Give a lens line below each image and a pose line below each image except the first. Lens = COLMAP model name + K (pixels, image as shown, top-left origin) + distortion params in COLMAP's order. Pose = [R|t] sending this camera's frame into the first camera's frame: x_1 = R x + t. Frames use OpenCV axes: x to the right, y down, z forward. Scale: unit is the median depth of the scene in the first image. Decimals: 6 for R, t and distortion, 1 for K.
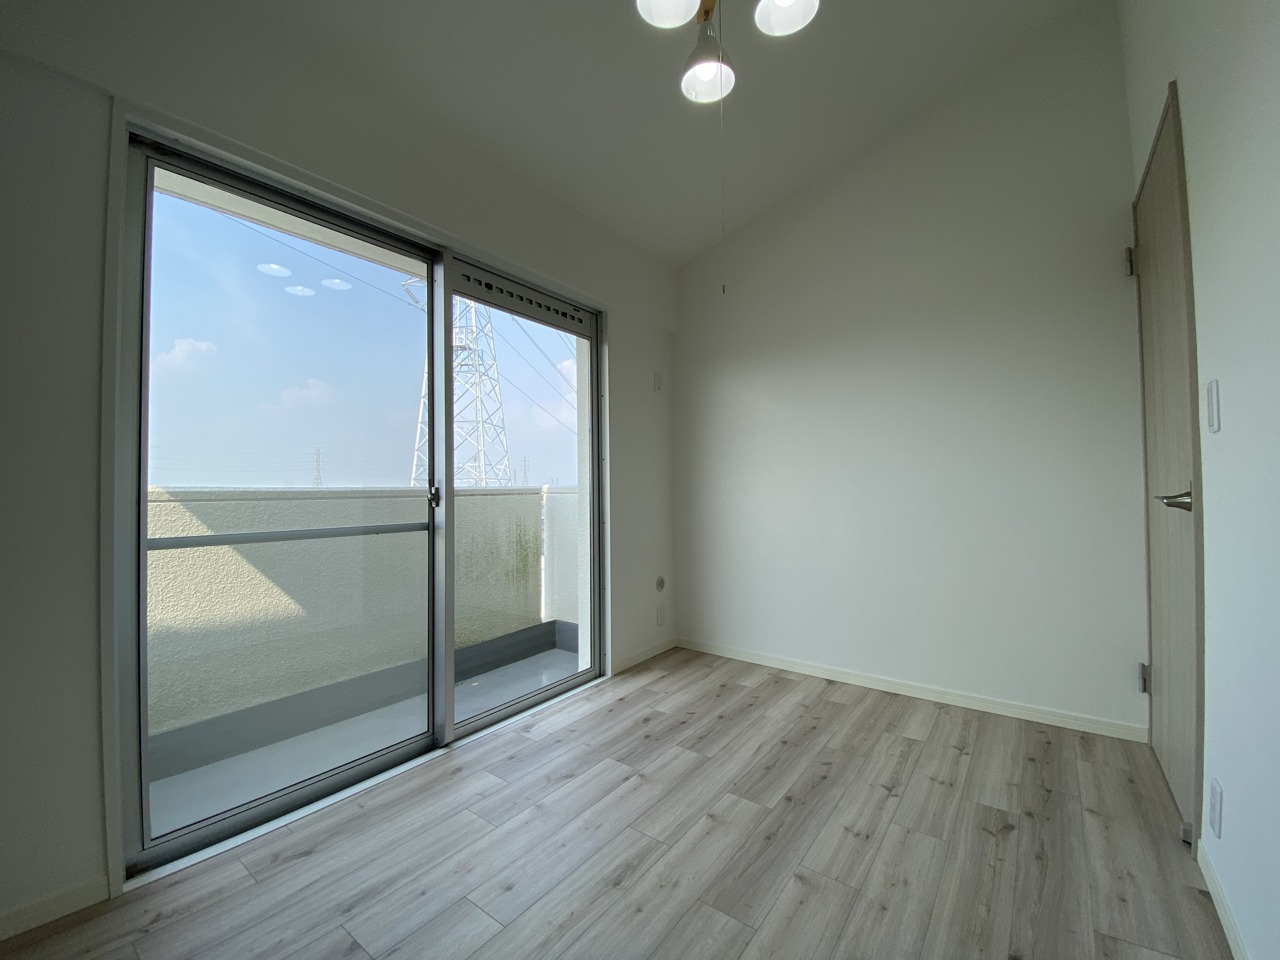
lens RADIAL K [[524.6, 0, 639.6], [0, 524.6, 474.3], [0, 0, 1]] dist [0.020511, -0.018833]
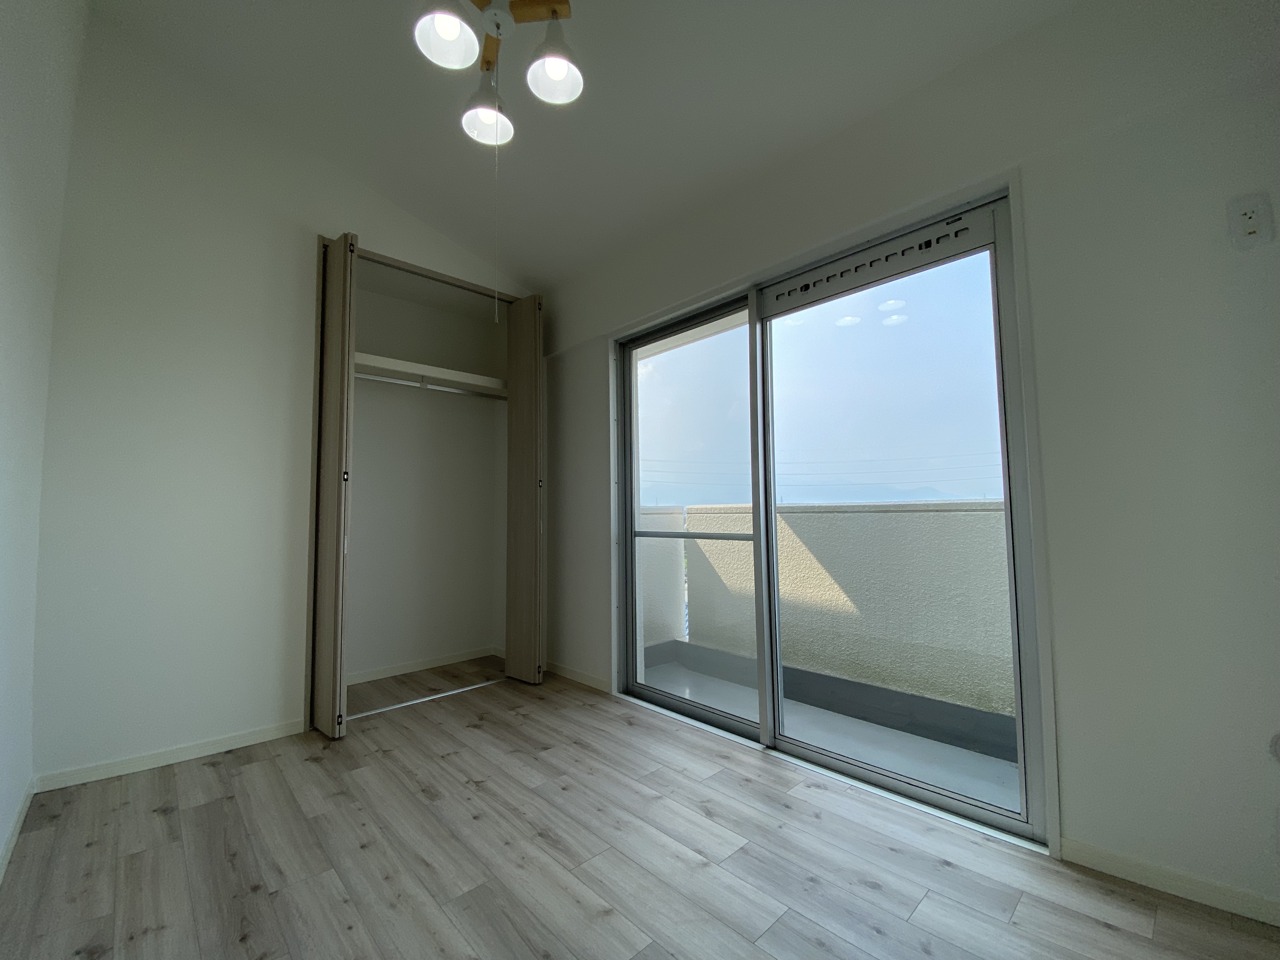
lens RADIAL K [[524.6, 0, 639.6], [0, 524.6, 474.3], [0, 0, 1]] dist [0.020511, -0.018833]
pose [[-0.170006, -0.062967, -0.983429, 0.779656], [0.043787, 0.996488, -0.071372, 0.034787], [0.984470, -0.055195, -0.166652, 0.990521]]
